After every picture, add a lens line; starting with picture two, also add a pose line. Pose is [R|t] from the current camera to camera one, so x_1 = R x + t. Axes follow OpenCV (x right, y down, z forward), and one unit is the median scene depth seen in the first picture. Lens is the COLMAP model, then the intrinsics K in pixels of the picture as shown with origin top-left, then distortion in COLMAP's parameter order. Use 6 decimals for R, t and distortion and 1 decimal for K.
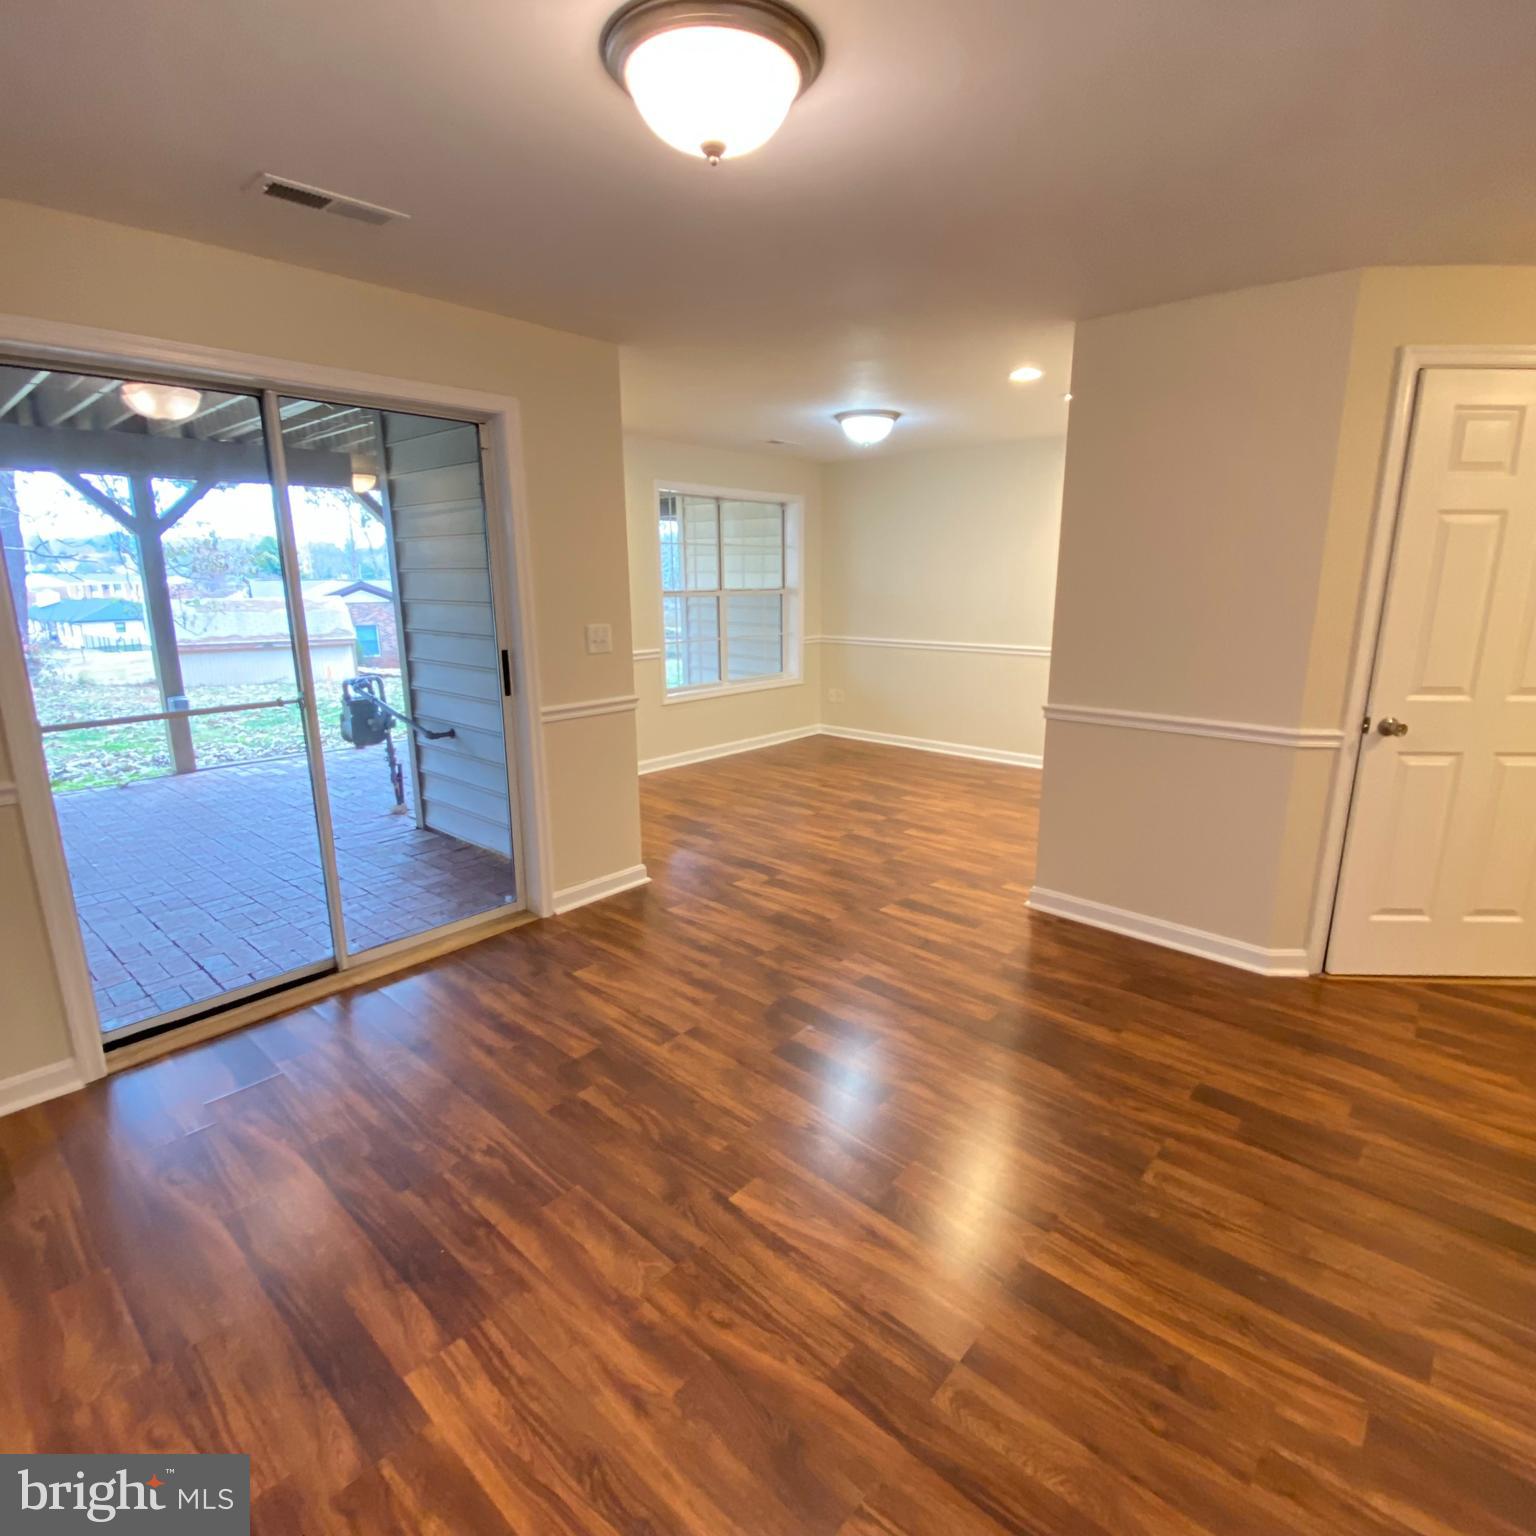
lens RADIAL K [[824.6, 0, 767.8], [0, 824.6, 762.2], [0, 0, 1]] dist [0.048257, -0.041410]
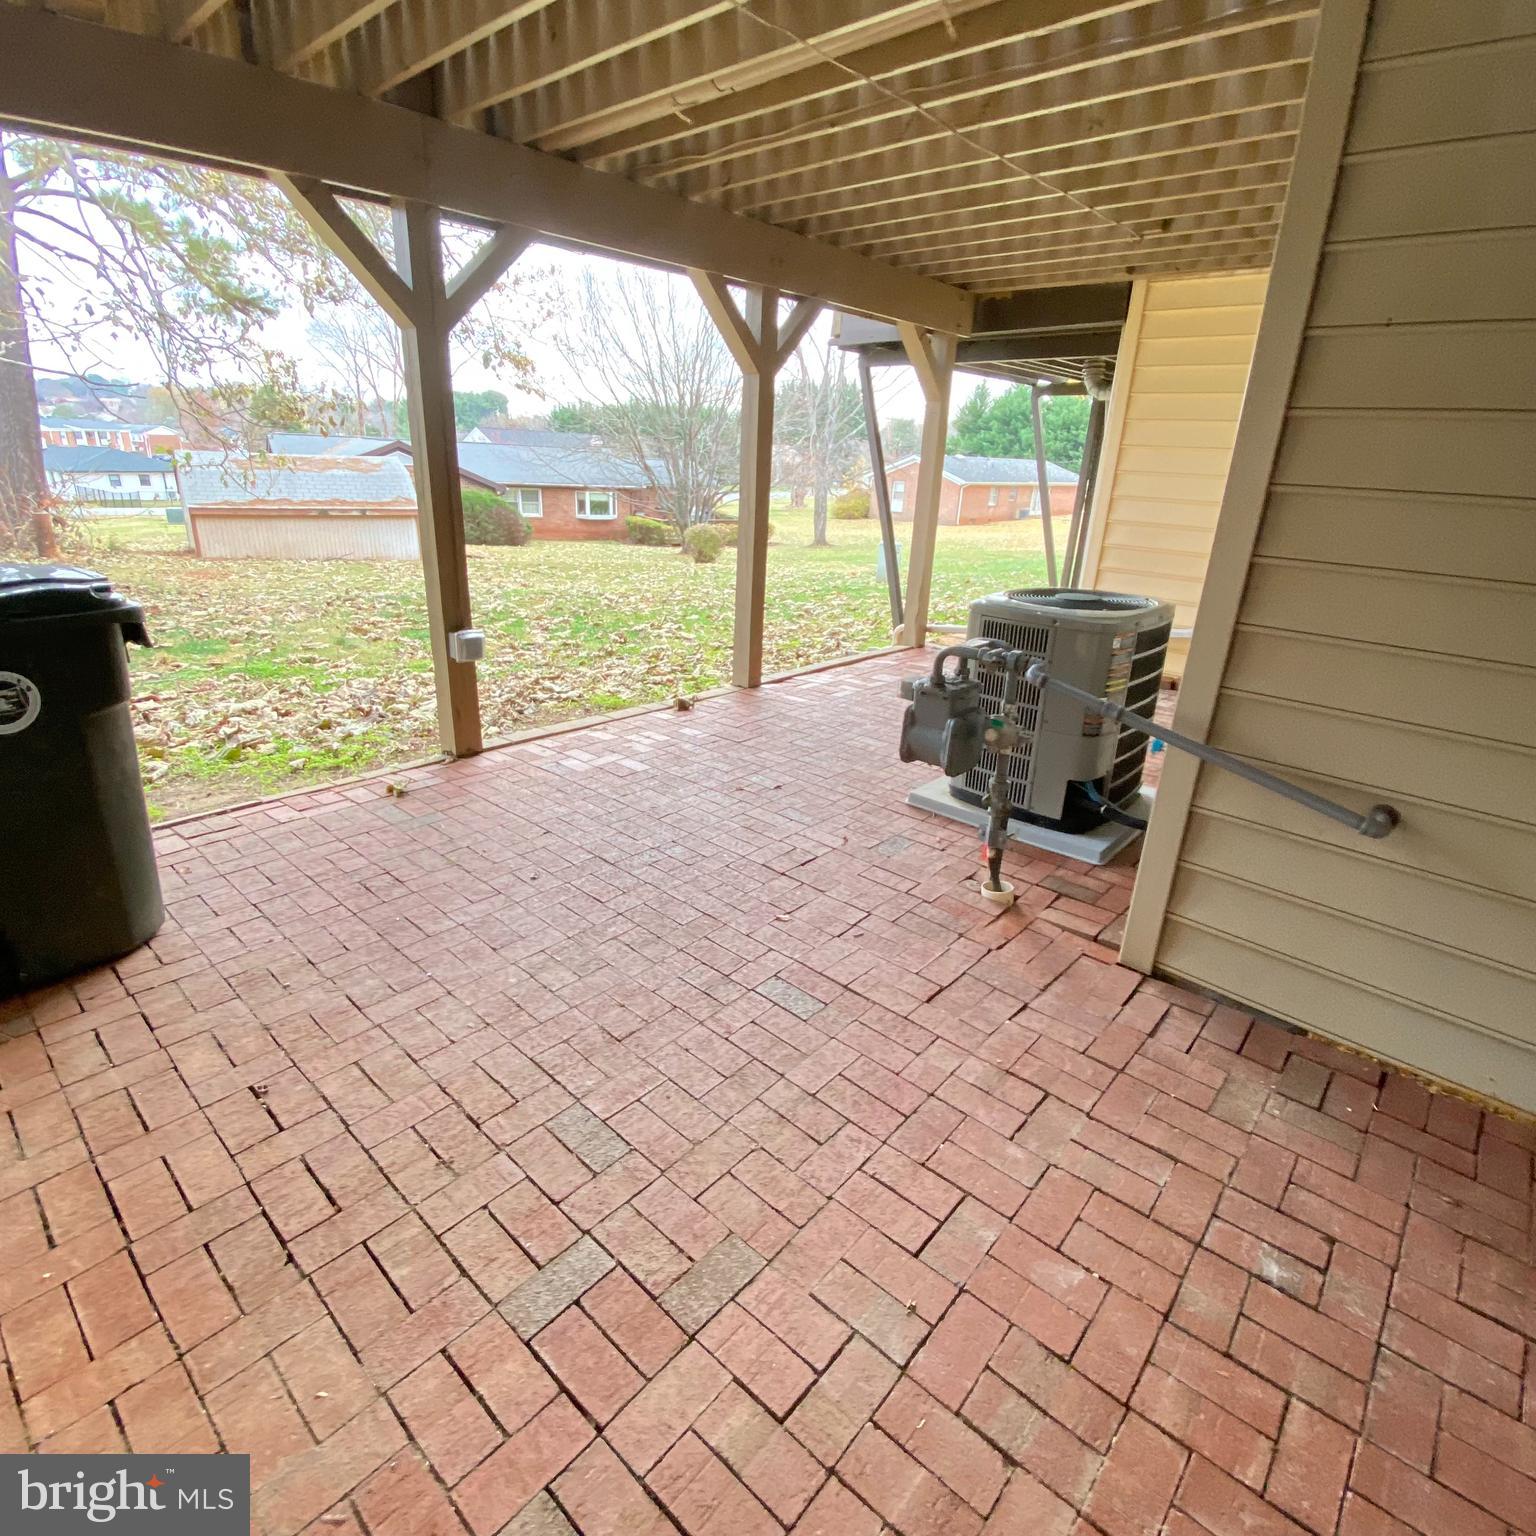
lens RADIAL K [[822.3, 0, 768.0], [0, 822.3, 768.0], [0, 0, 1]] dist [0.027517, -0.023391]
pose [[0.998914, 0.045014, 0.012007, -0.590977], [-0.046251, 0.989129, 0.139589, -0.087303], [-0.005593, -0.139992, 0.990137, 0.492309]]
